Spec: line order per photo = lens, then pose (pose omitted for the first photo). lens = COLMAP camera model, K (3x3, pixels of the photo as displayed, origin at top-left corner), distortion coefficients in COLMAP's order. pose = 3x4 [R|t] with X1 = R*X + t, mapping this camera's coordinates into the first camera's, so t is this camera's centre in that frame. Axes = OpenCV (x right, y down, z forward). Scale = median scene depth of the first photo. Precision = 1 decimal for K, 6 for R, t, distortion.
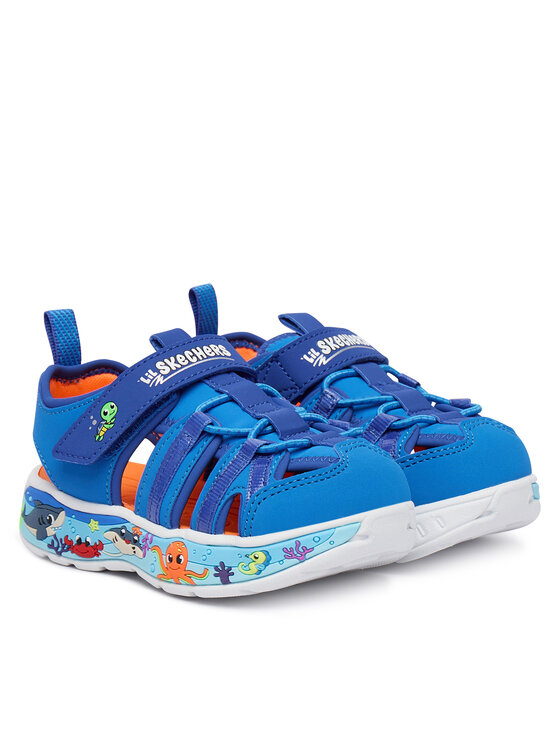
lens RADIAL K [[2827.5, 0, 281.2], [0, 2827.5, 371.8], [0, 0, 1]] dist [0.083856, 0.000000]
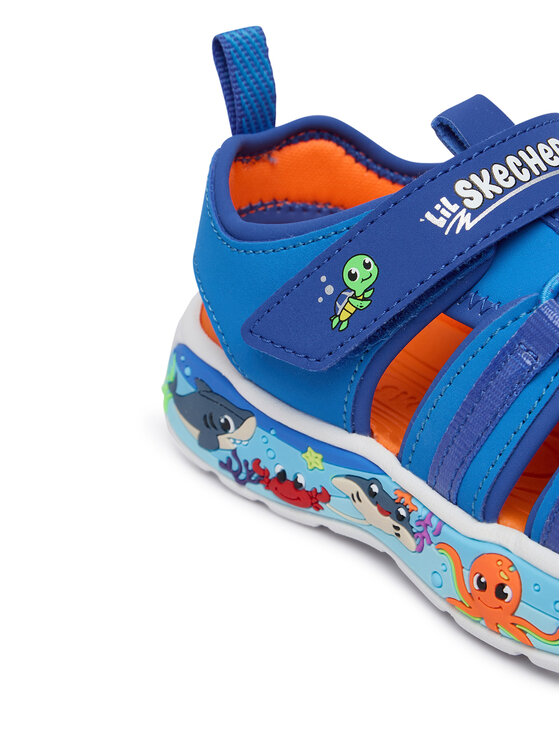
lens RADIAL K [[1770.2, 0, 273.2], [0, 1770.2, 375.6], [0, 0, 1]] dist [-0.299601, 0.000000]
pose [[0.998936, 0.022418, 0.040303, -0.088837], [-0.033681, 0.951597, 0.305496, -0.065804], [-0.031504, -0.306529, 0.951340, 0.686268]]
